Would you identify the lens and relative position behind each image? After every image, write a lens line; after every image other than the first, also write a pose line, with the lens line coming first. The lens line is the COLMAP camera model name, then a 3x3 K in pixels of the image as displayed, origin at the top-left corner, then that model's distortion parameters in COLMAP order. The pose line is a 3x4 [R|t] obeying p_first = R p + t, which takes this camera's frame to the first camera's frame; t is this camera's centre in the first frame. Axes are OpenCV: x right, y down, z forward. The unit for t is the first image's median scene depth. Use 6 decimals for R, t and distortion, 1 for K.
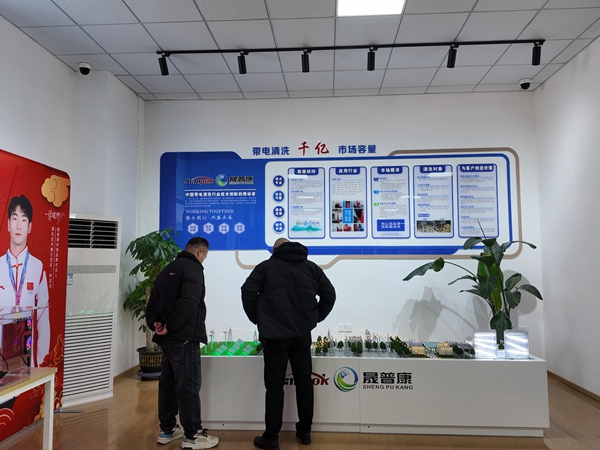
lens RADIAL K [[472.3, 0, 300.0], [0, 472.3, 225.0], [0, 0, 1]] dist [0.059035, -0.008145]
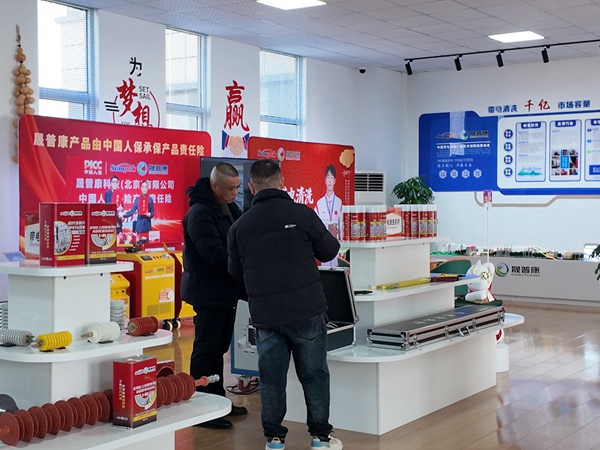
lens RADIAL K [[908.1, 0, 300.0], [0, 908.1, 225.0], [0, 0, 1]] dist [0.018876, -0.029431]
pose [[0.861696, 0.016213, -0.507166, 0.687643], [0.036668, 0.994887, 0.094104, -0.101291], [0.506098, -0.099686, 0.856696, -1.303885]]
